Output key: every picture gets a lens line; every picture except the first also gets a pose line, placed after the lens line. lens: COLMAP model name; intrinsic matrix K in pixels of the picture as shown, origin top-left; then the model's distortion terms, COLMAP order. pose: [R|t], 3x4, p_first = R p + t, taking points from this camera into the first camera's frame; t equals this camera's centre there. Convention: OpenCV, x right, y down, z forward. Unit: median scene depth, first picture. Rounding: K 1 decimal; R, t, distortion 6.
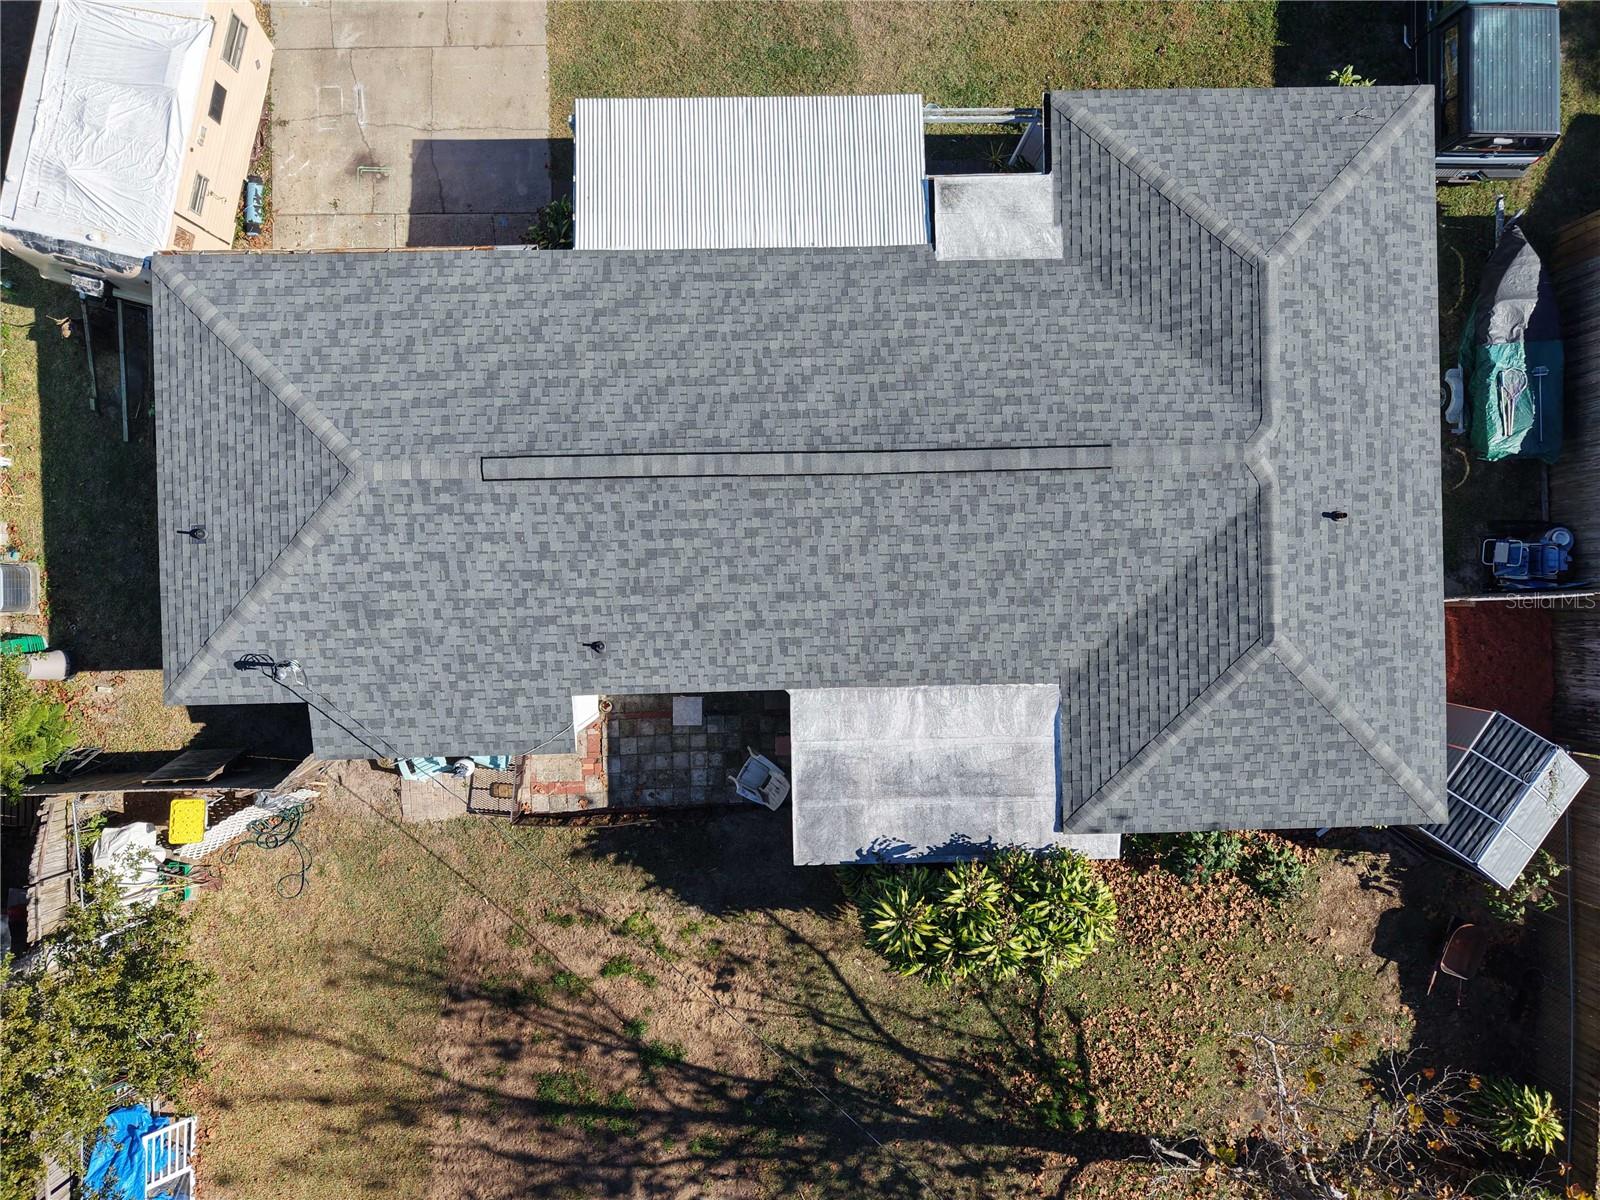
lens RADIAL K [[1074.7, 0, 800.0], [0, 1074.7, 600.0], [0, 0, 1]] dist [0.123811, -0.326958]
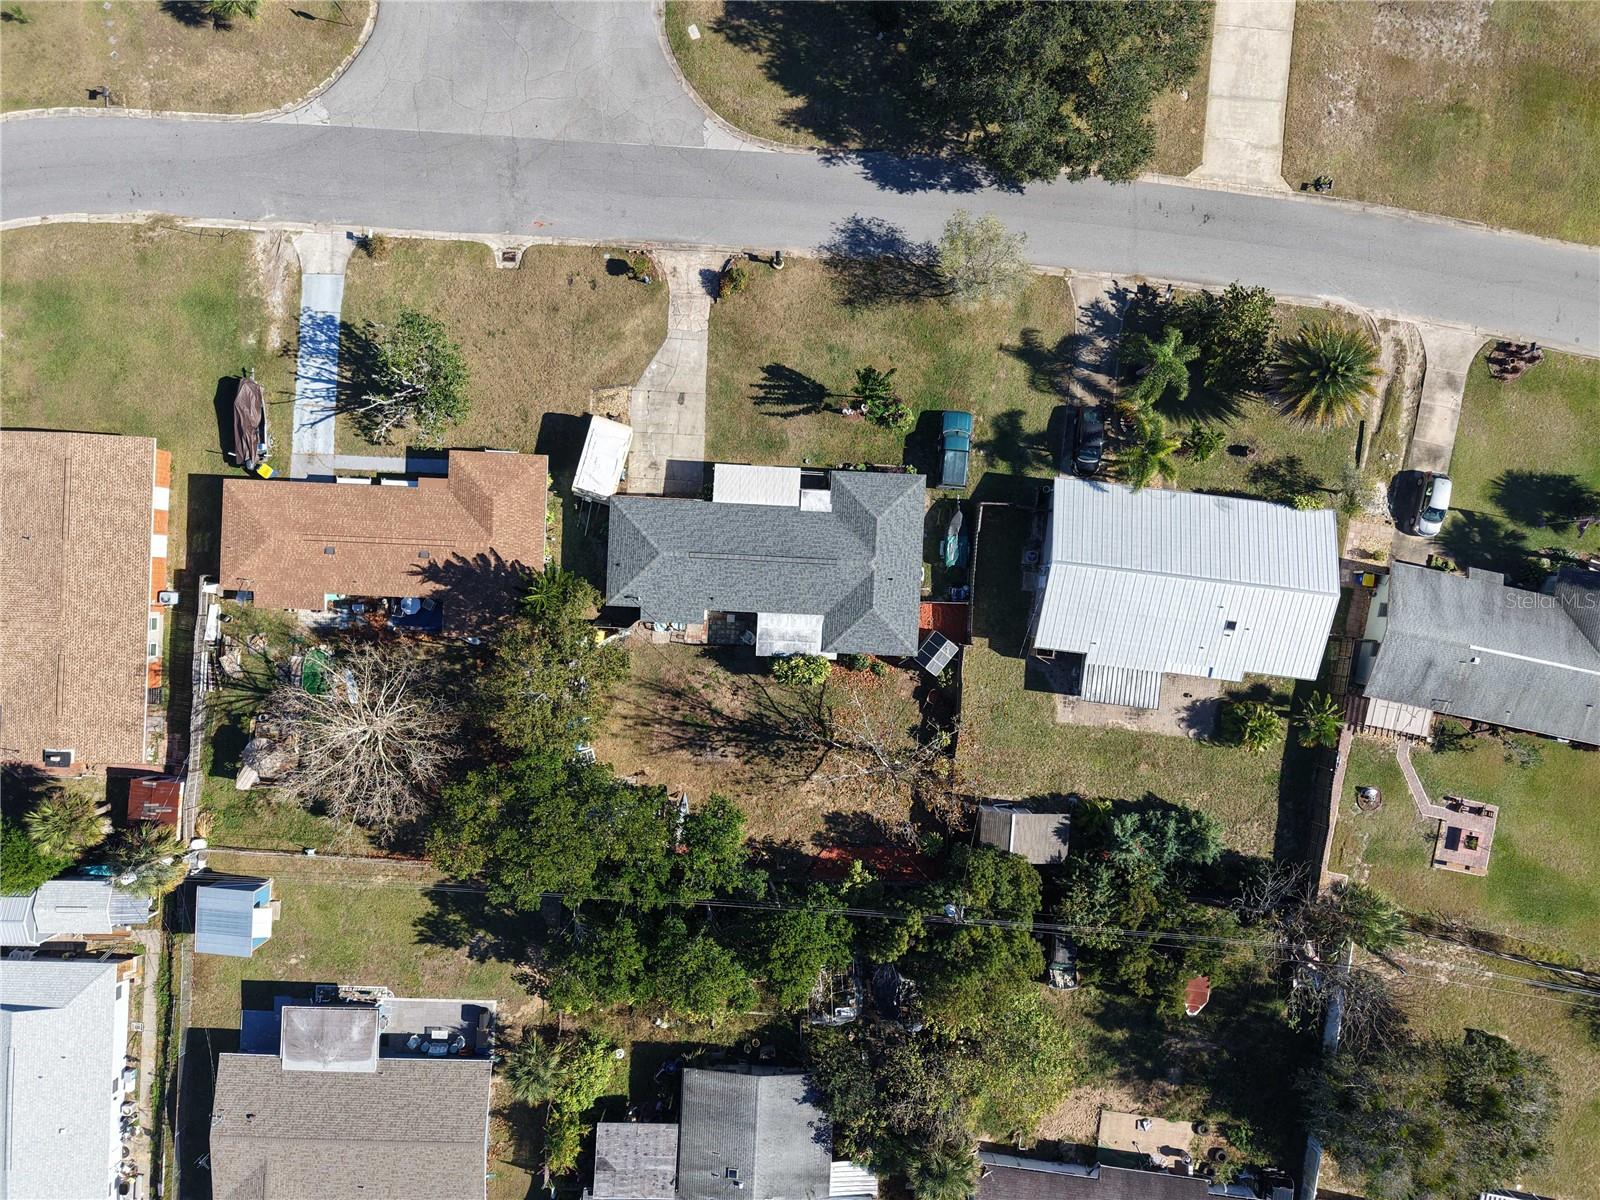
lens RADIAL K [[1091.4, 0, 800.0], [0, 1091.4, 600.0], [0, 0, 1]] dist [0.001223, -0.000968]
pose [[0.997638, 0.068652, 0.002177, 0.137912], [-0.068649, 0.997640, -0.001193, 0.030174], [-0.002254, 0.001041, 0.999997, -3.119133]]
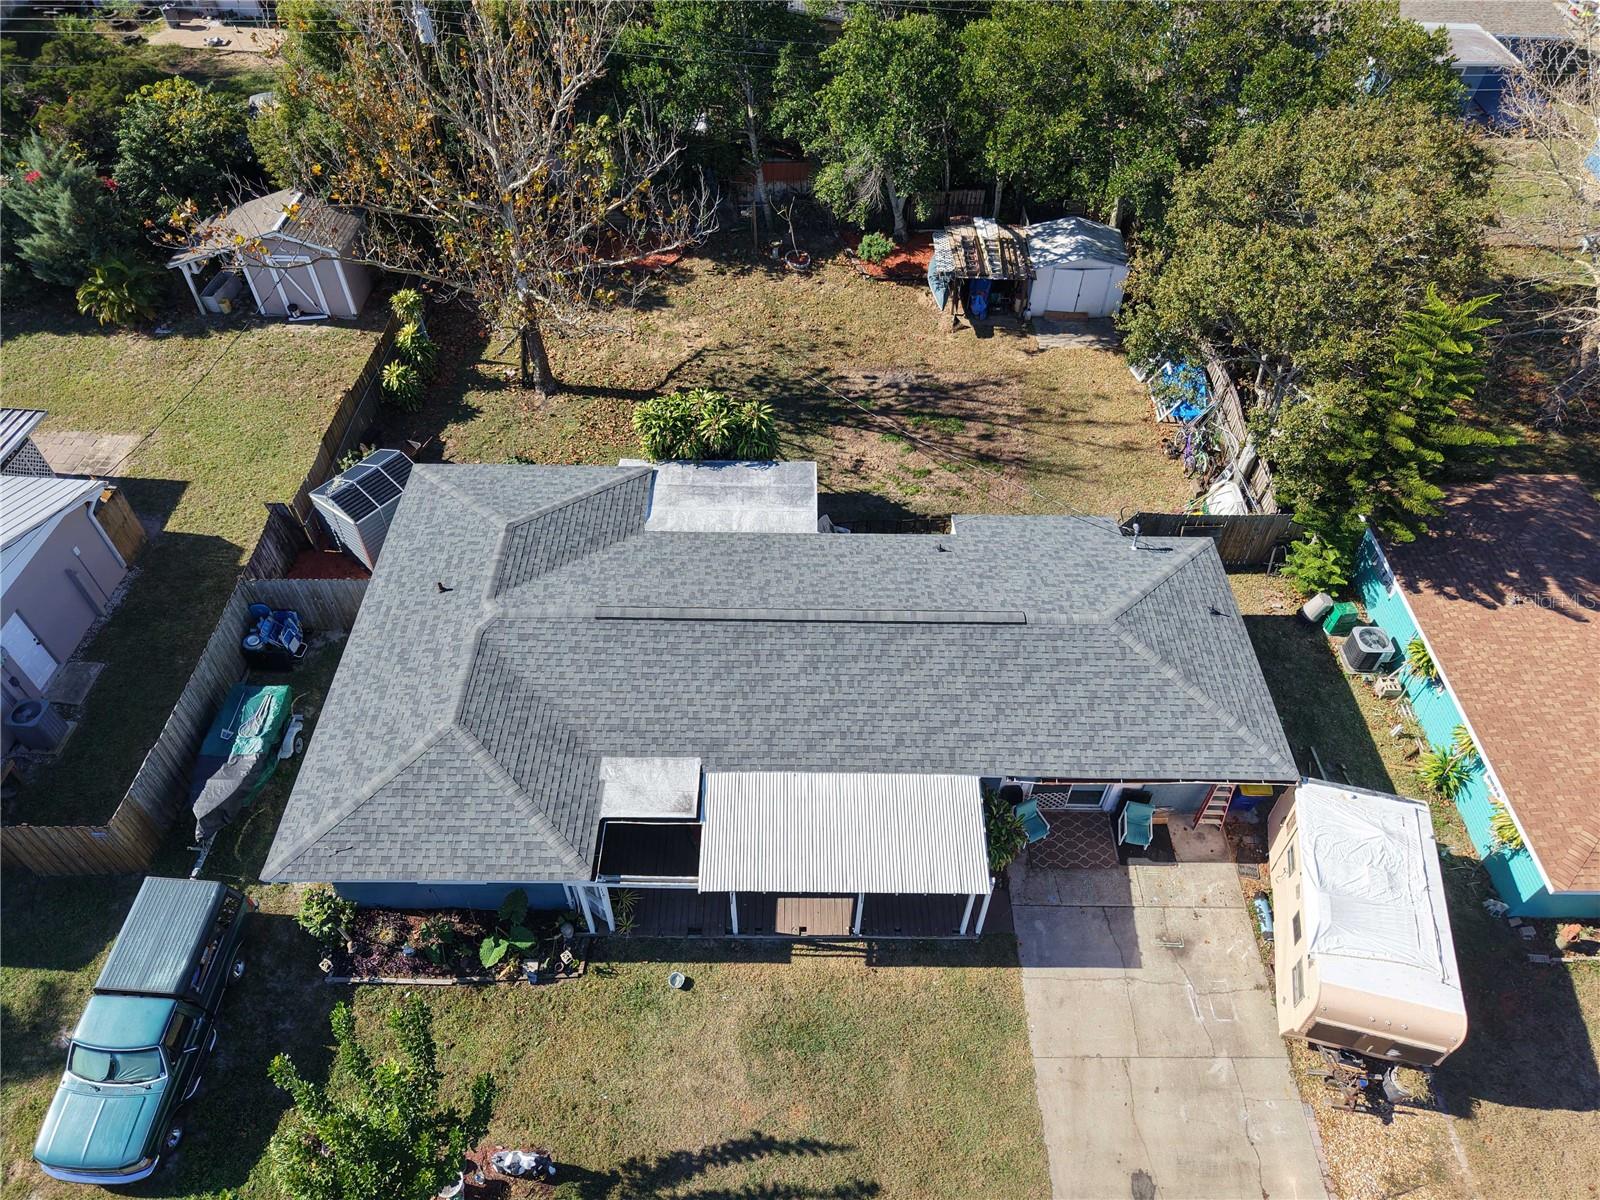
lens RADIAL K [[1049.1, 0, 809.0], [0, 1049.1, 625.4], [0, 0, 1]] dist [0.000693, 0.000152]
pose [[-0.998876, -0.043475, -0.018882, 0.026430], [0.020644, -0.757638, 0.652349, -1.009071], [-0.042666, 0.651226, 0.757683, -0.058284]]
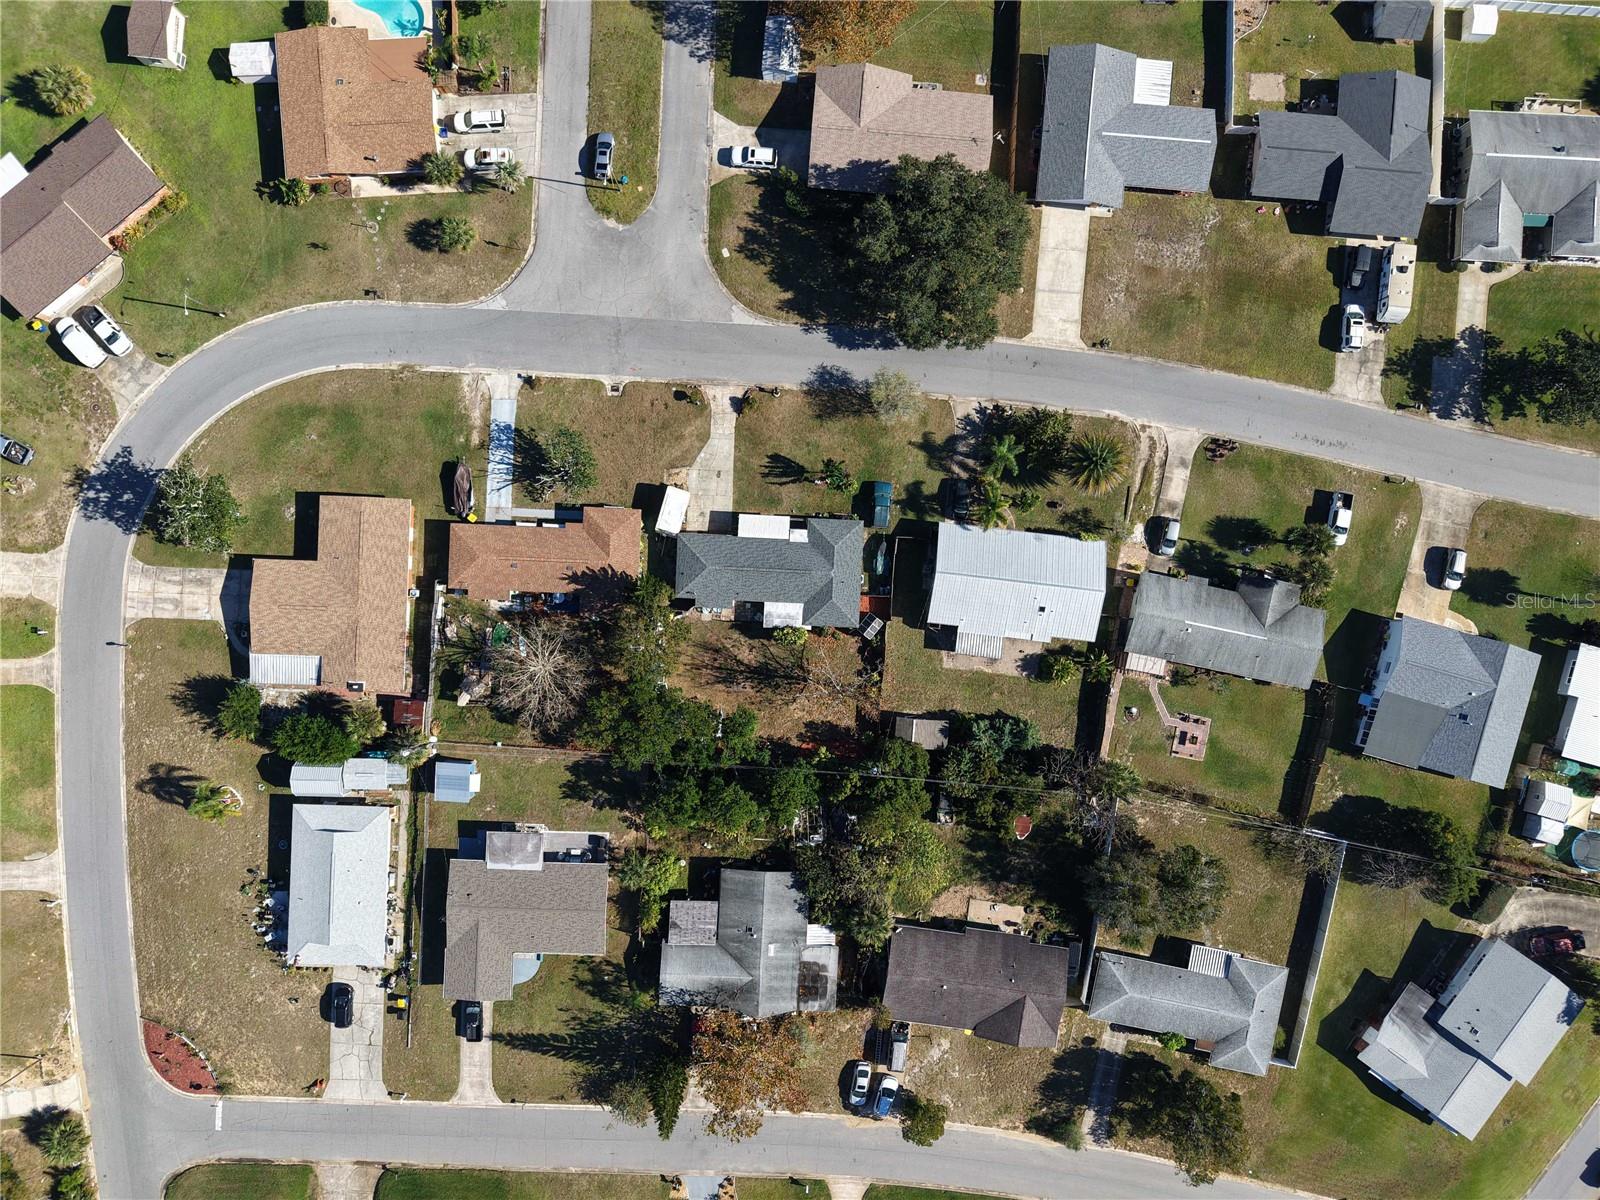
lens RADIAL K [[1091.4, 0, 800.0], [0, 1091.4, 600.0], [0, 0, 1]] dist [0.001223, -0.000968]
pose [[0.997646, 0.068471, 0.003771, 0.190892], [-0.068476, 0.997652, 0.001161, 0.048445], [-0.003683, -0.001416, 0.999992, -5.984207]]
